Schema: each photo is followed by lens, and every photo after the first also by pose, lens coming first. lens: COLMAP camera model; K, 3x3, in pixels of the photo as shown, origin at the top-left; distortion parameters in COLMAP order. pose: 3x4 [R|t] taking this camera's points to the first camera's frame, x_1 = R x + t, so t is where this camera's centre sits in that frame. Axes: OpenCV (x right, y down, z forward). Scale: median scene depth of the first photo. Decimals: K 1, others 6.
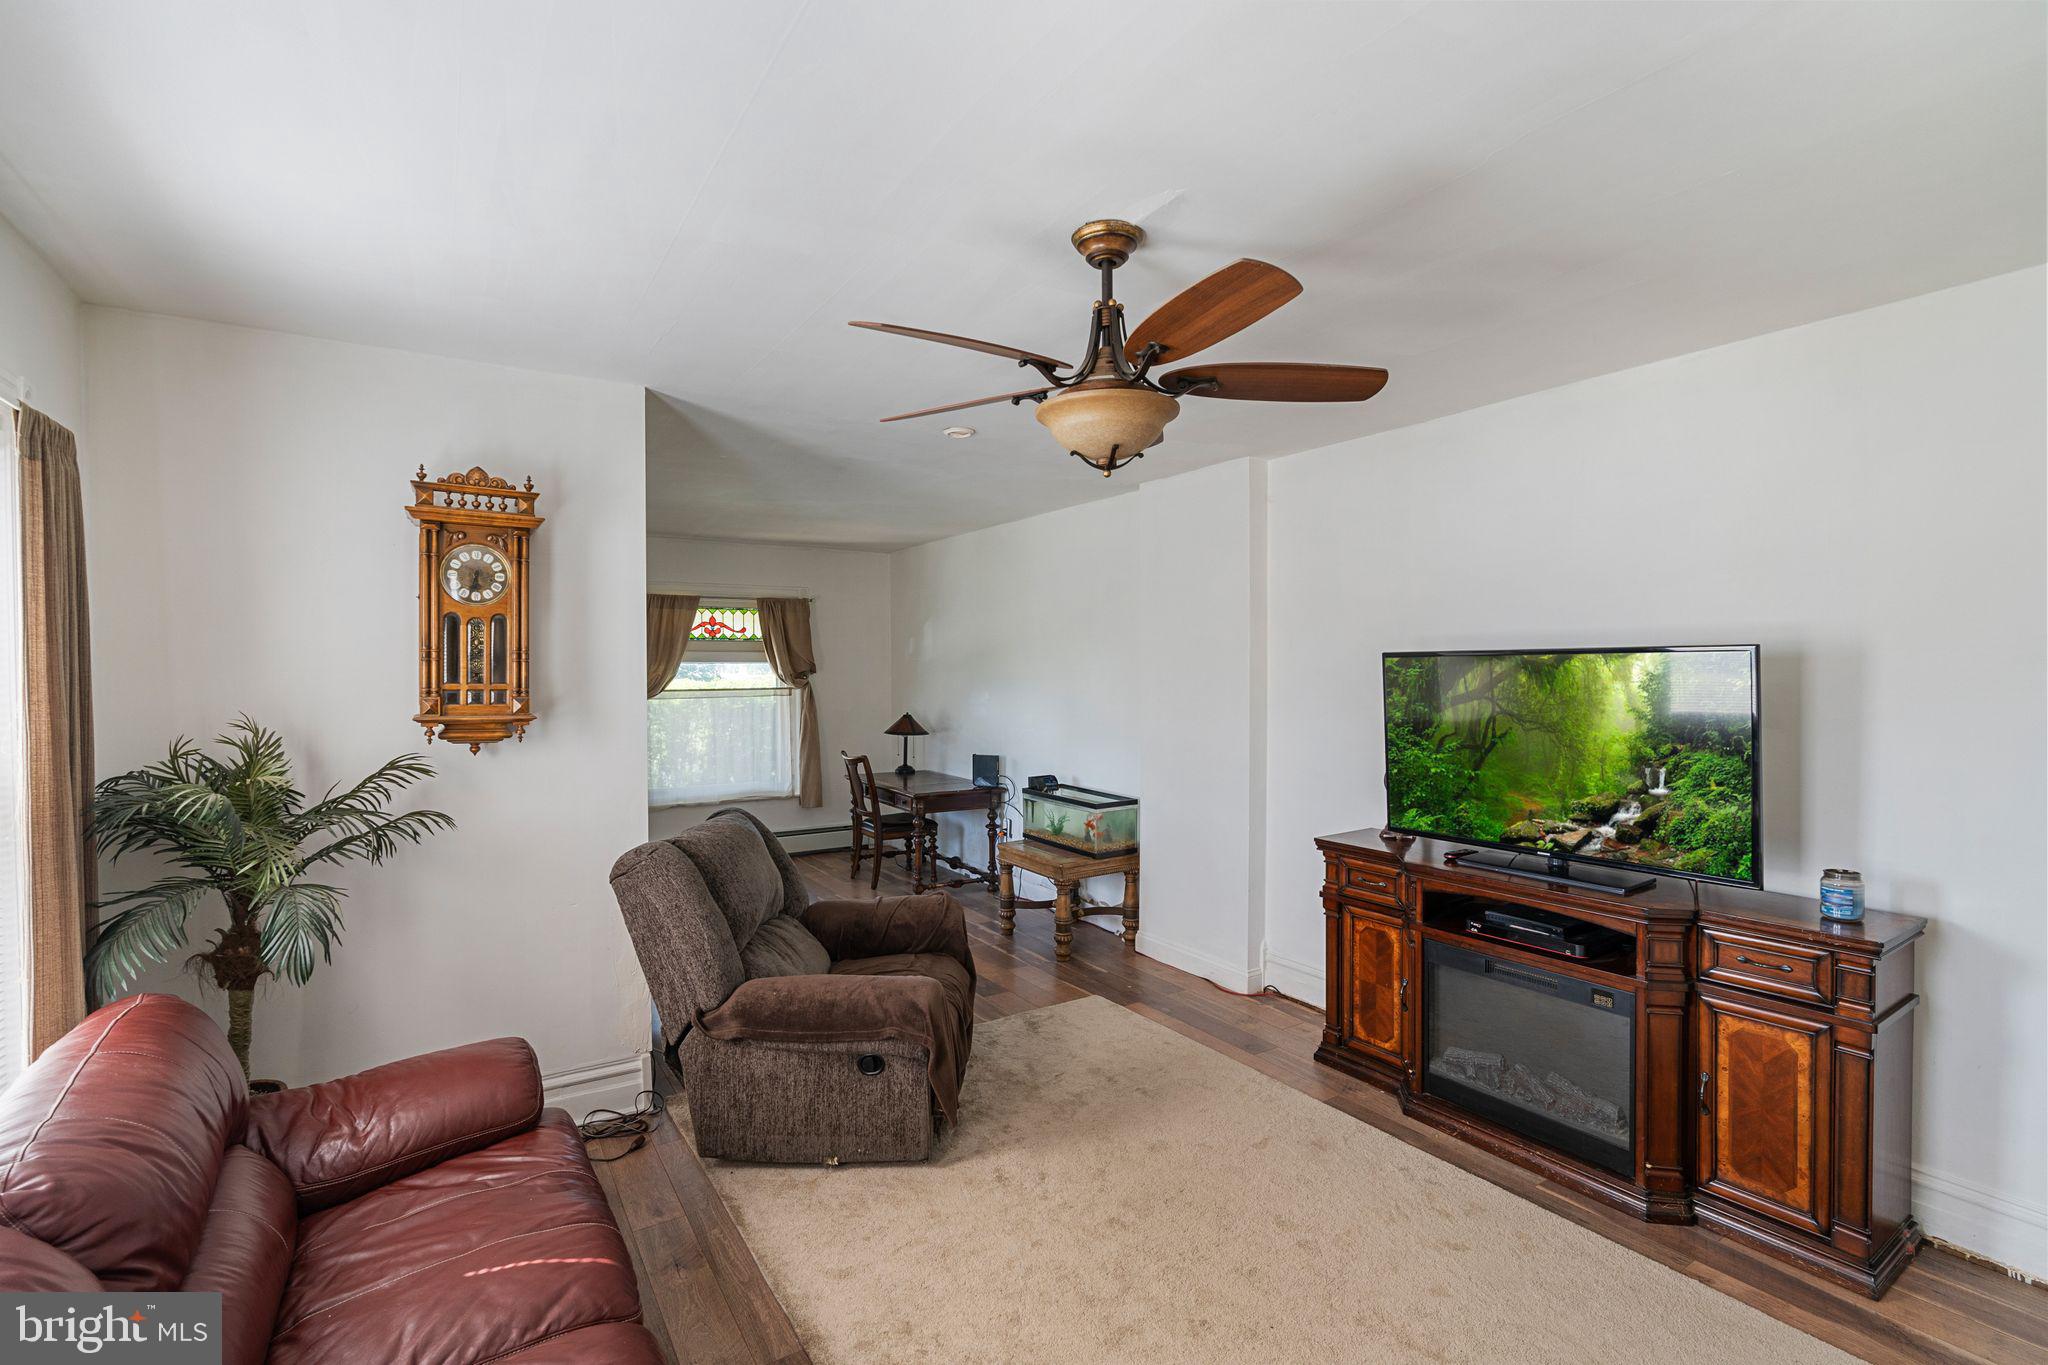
lens RADIAL K [[938.8, 0, 1024.9], [0, 938.8, 673.8], [0, 0, 1]] dist [-0.009844, 0.002016]
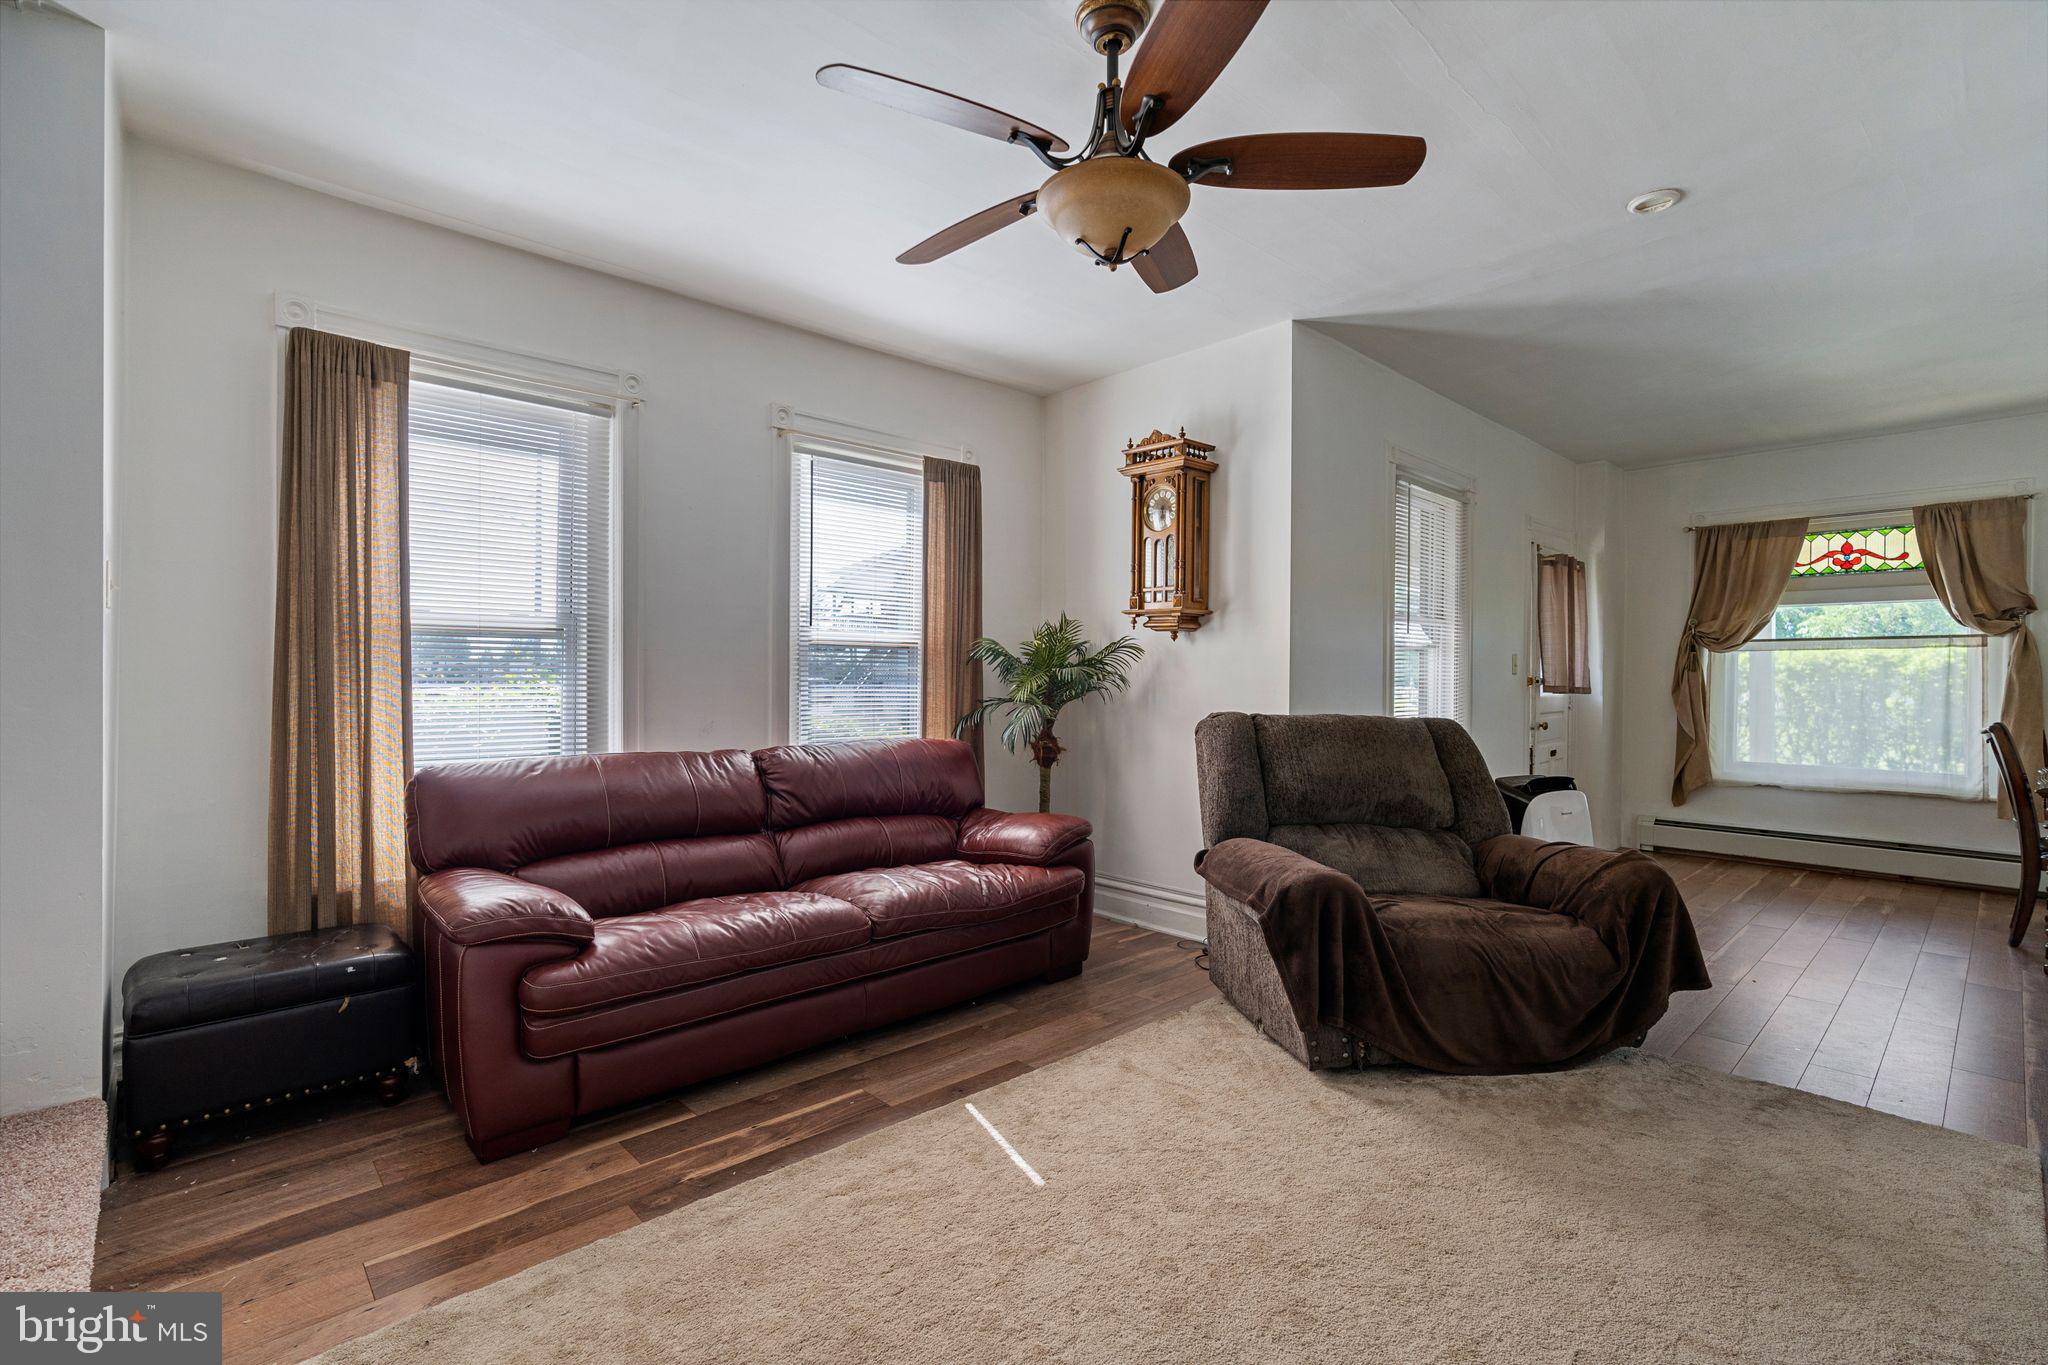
lens RADIAL K [[938.8, 0, 1019.9], [0, 938.8, 687.2], [0, 0, 1]] dist [-0.009844, 0.002016]
pose [[0.158611, 0.010257, -0.987288, 0.300790], [-0.017965, 0.999810, 0.007501, 0.061202], [0.987178, 0.016547, 0.158765, 0.232535]]
